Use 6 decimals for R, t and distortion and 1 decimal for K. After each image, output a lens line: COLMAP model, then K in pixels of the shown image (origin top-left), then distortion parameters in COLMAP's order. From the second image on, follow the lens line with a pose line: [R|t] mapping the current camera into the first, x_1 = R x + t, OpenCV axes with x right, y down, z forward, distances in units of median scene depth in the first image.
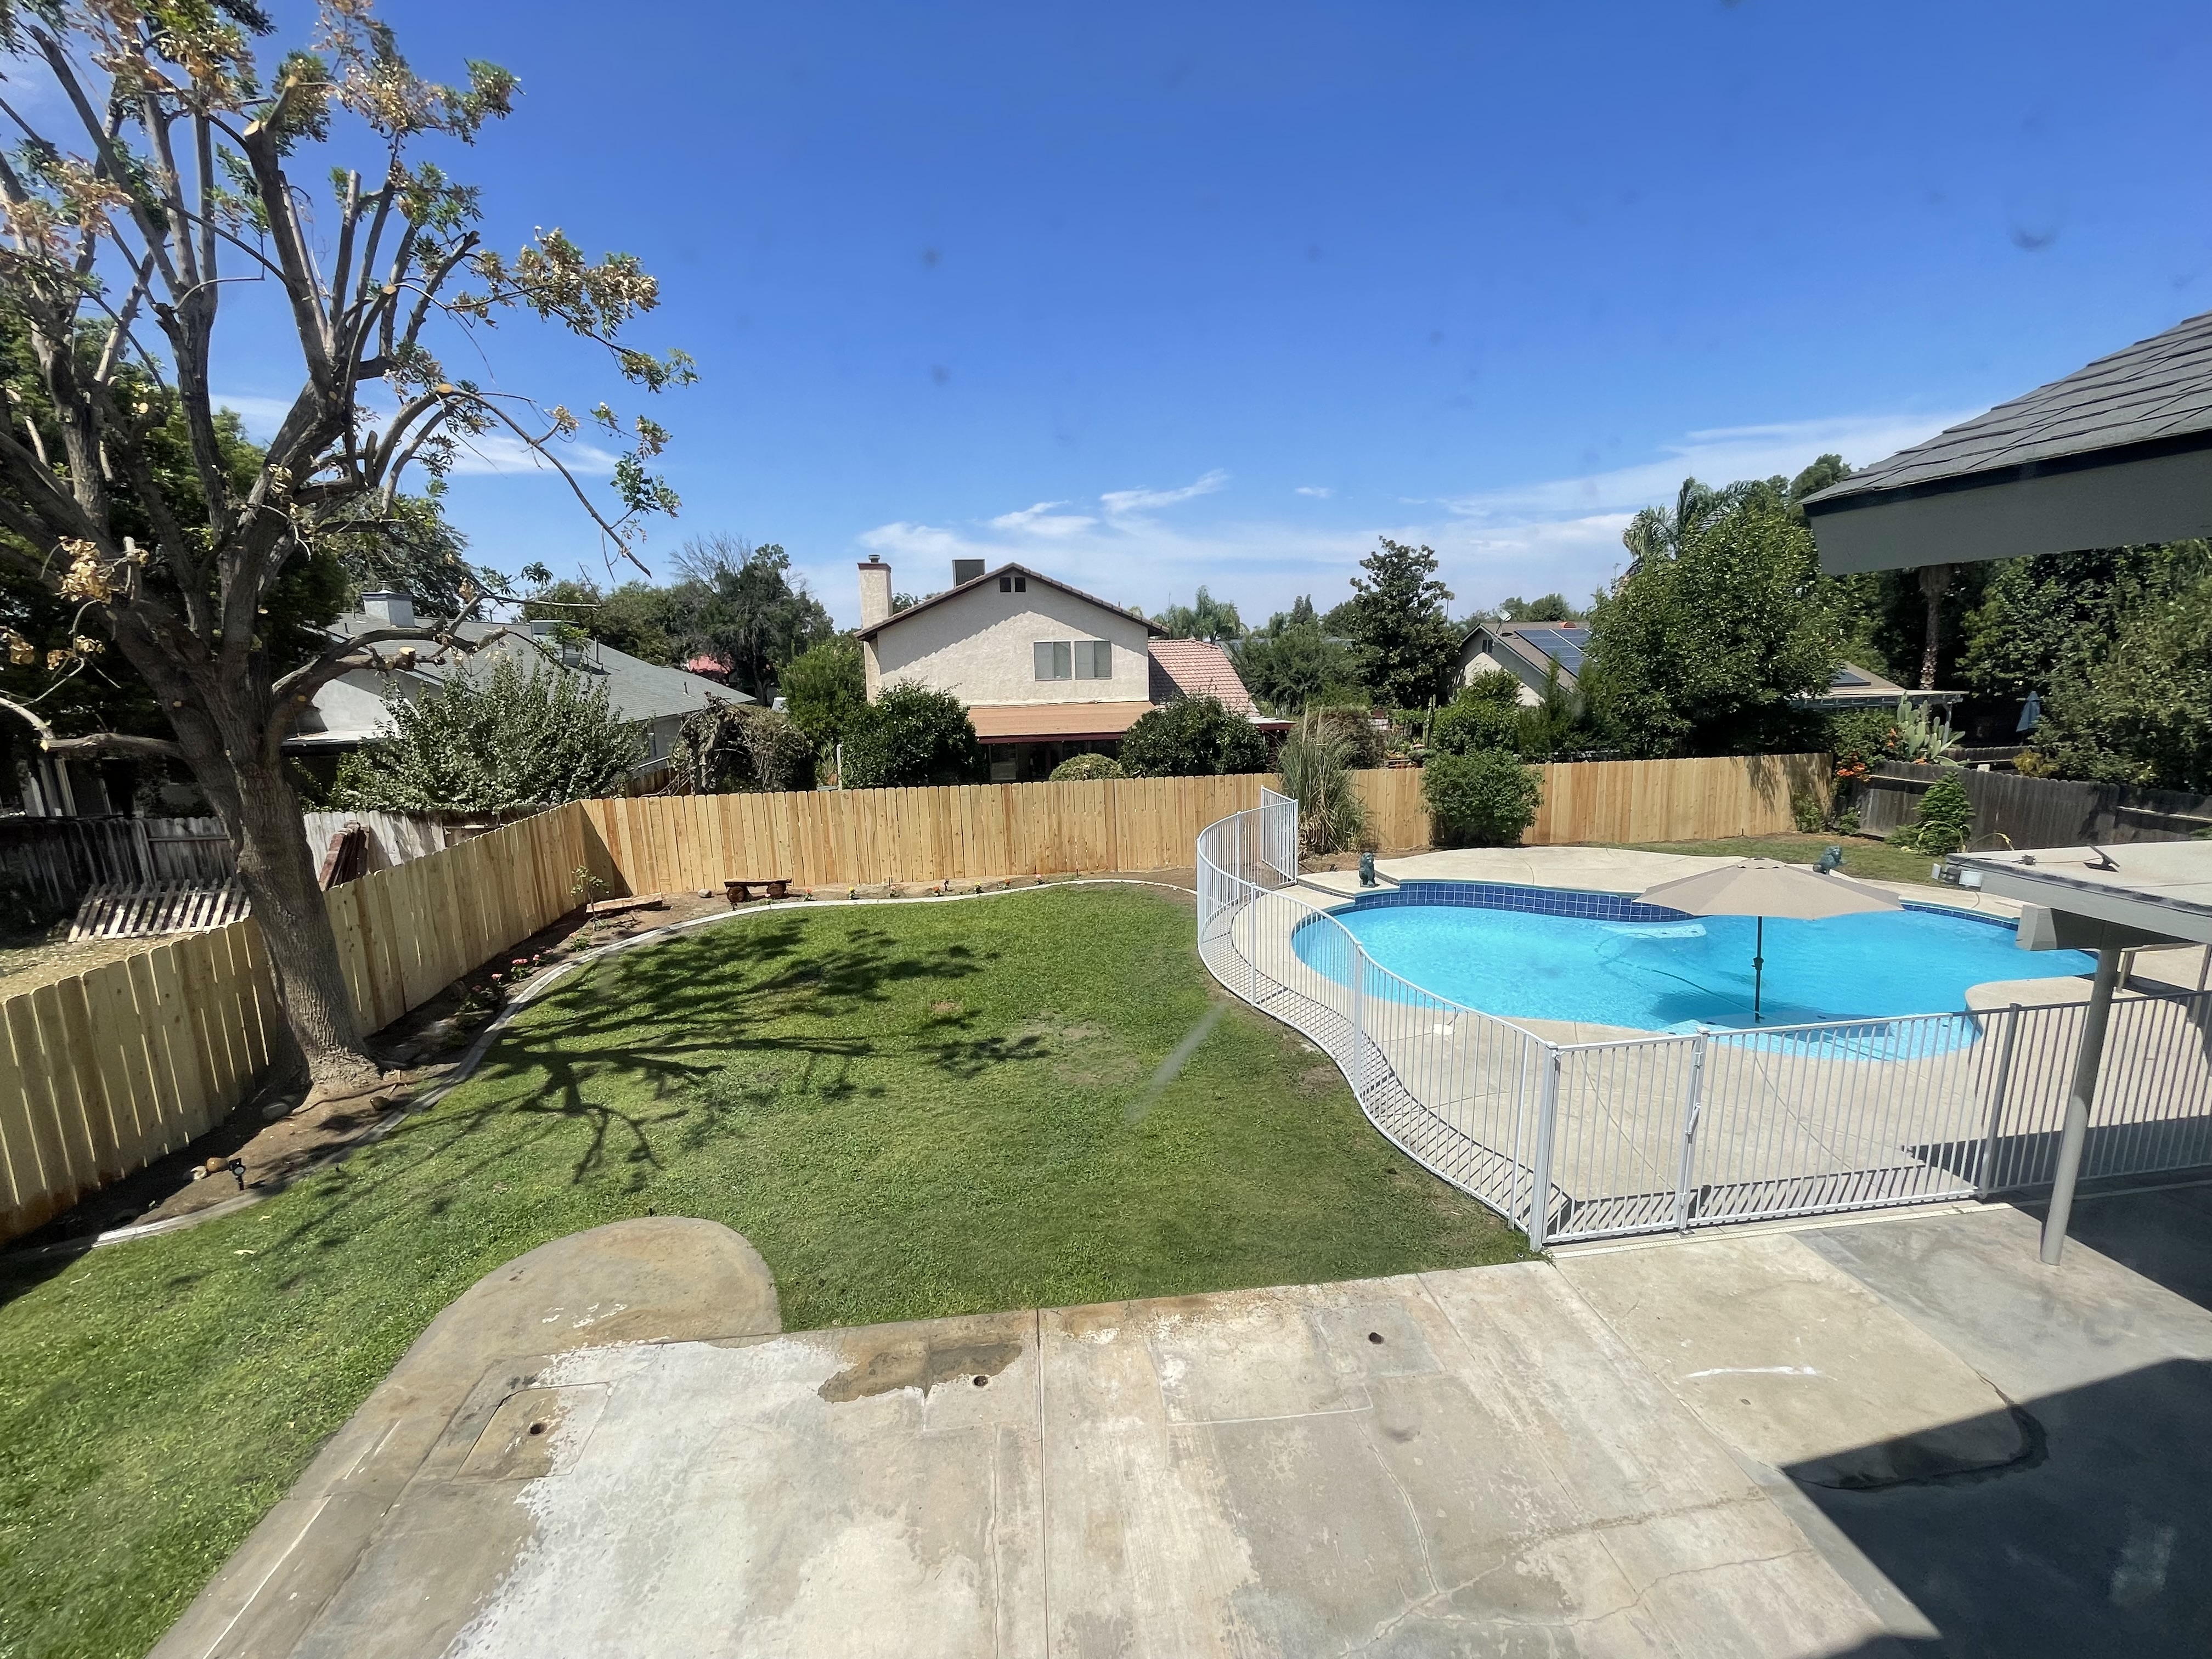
lens RADIAL K [[899.3, 0, 1111.0], [0, 899.3, 823.3], [0, 0, 1]] dist [-0.000765, -0.000062]
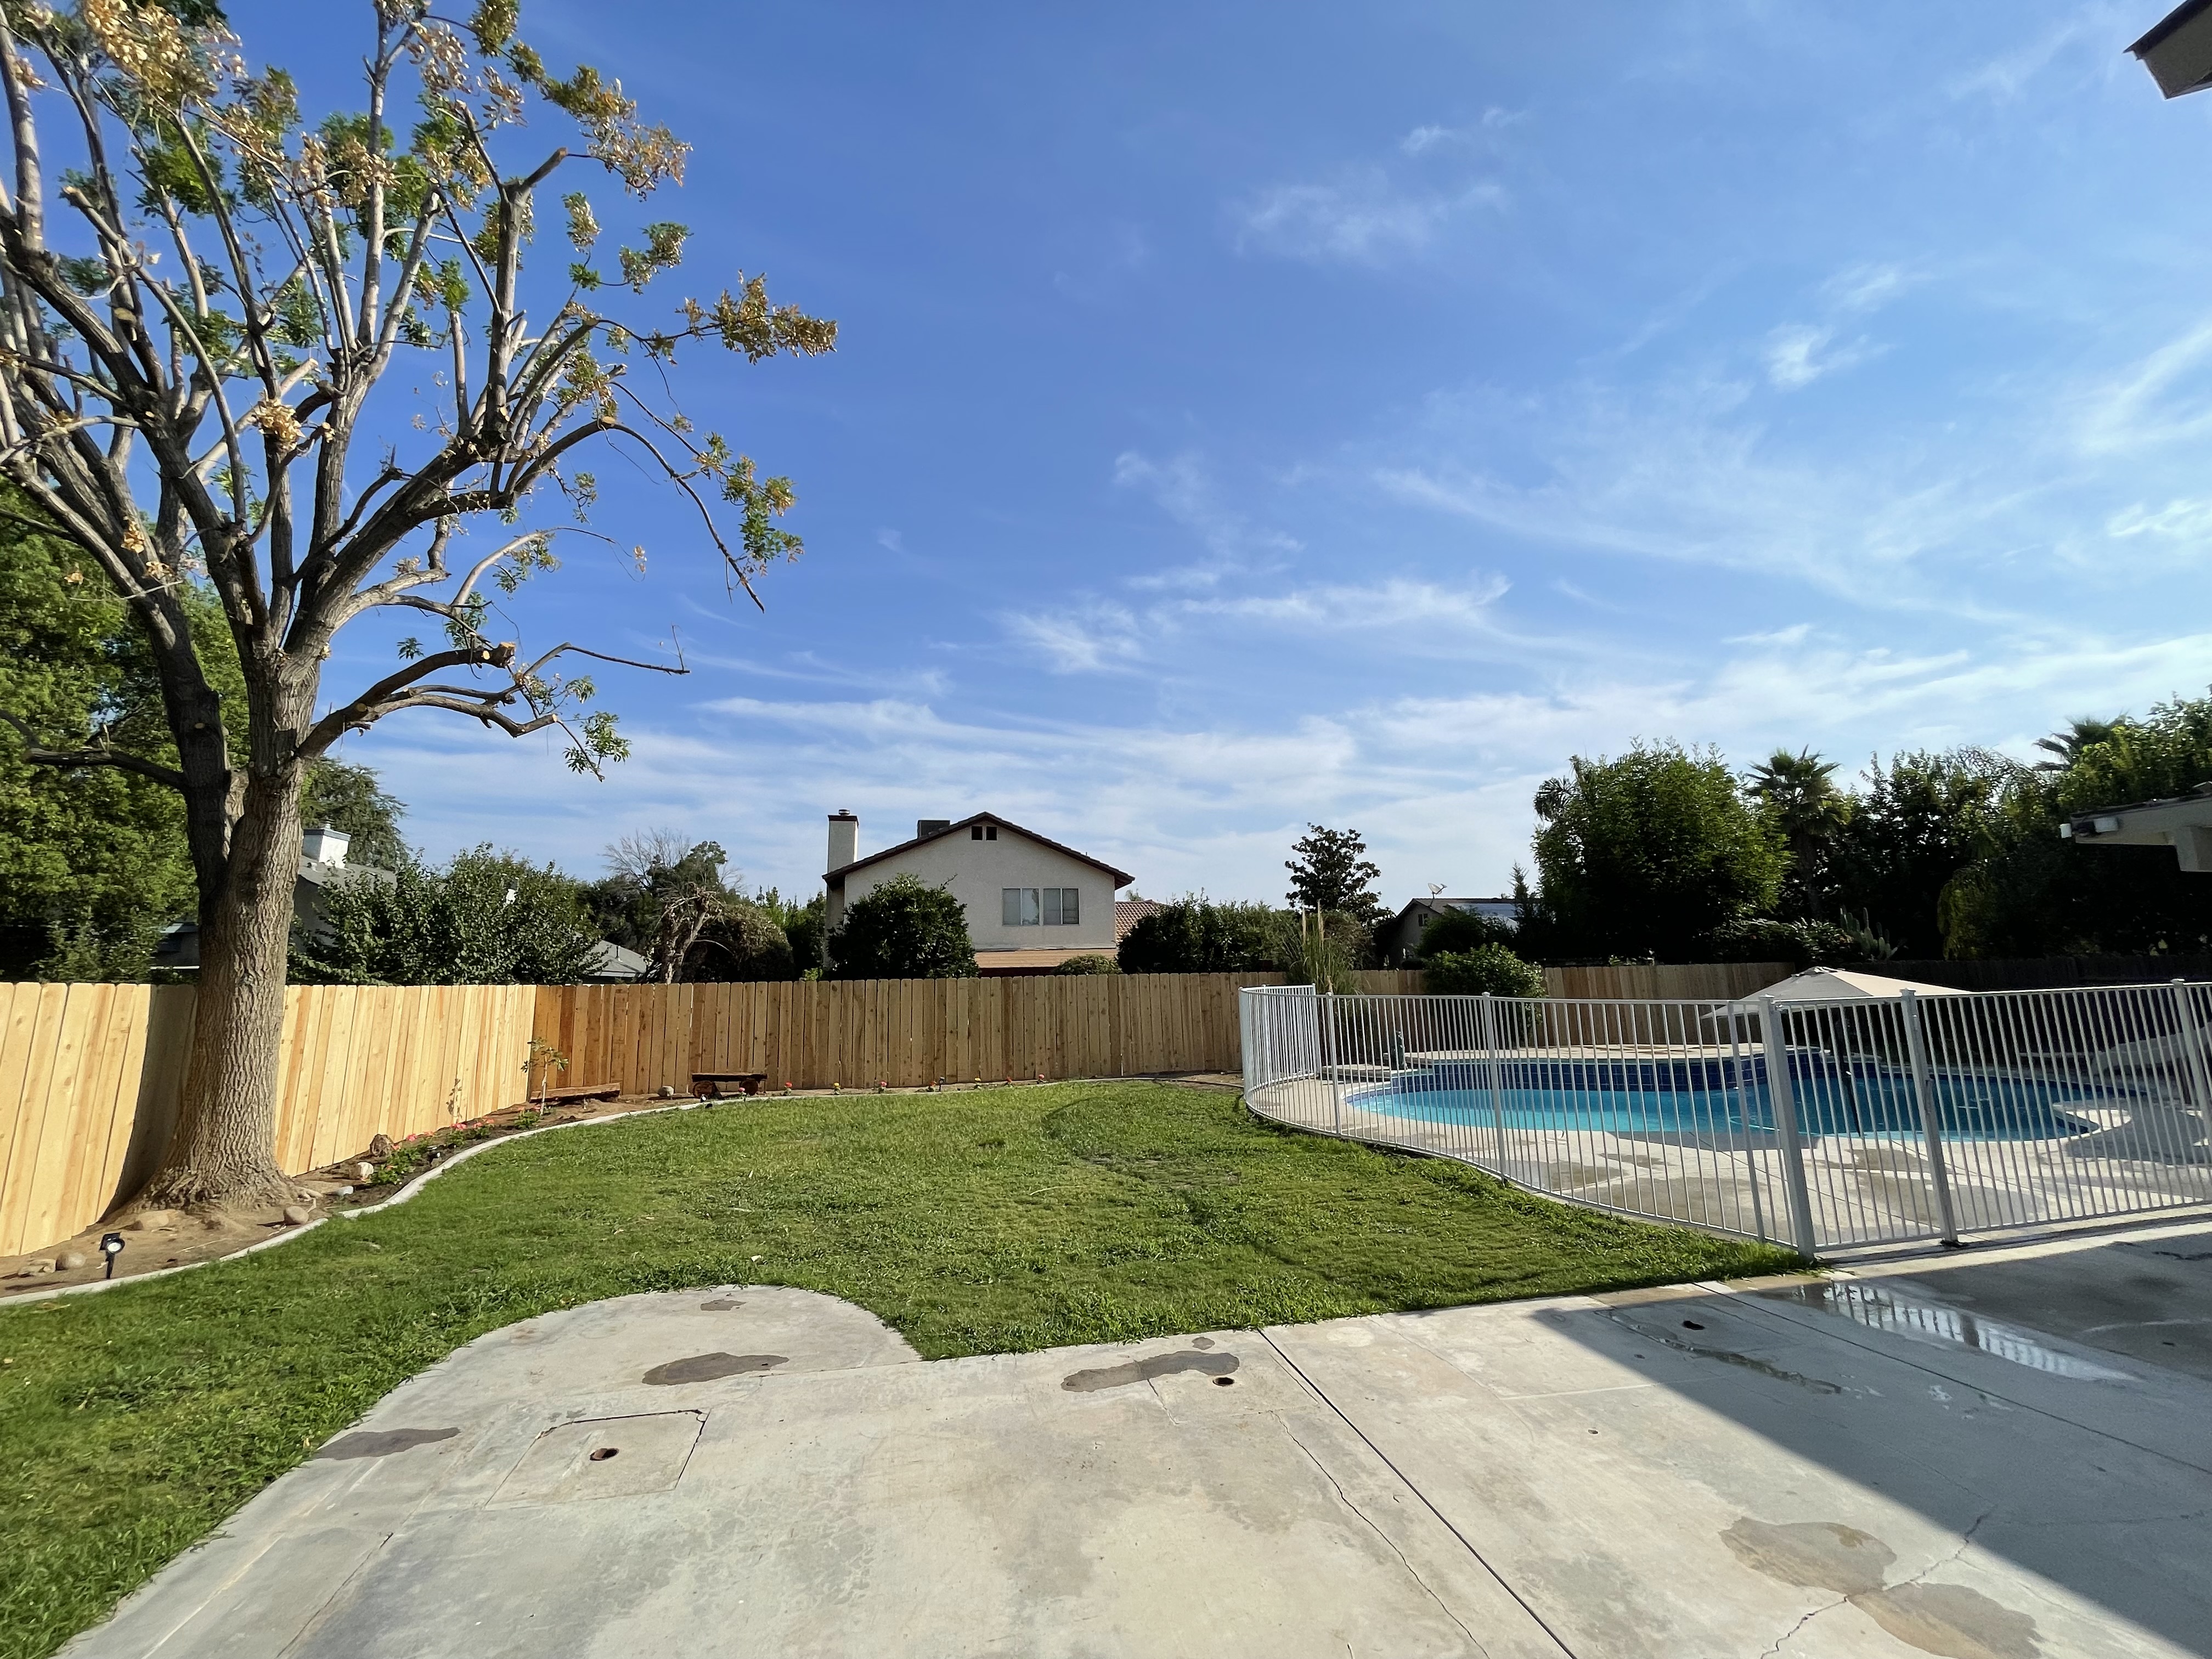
lens RADIAL K [[899.3, 0, 1106.0], [0, 899.3, 828.7], [0, 0, 1]] dist [-0.000765, -0.000062]
pose [[0.995024, 0.011363, 0.098990, -0.107428], [0.025518, 0.931283, -0.363401, 0.156714], [-0.096317, 0.364119, 0.926359, 0.056018]]
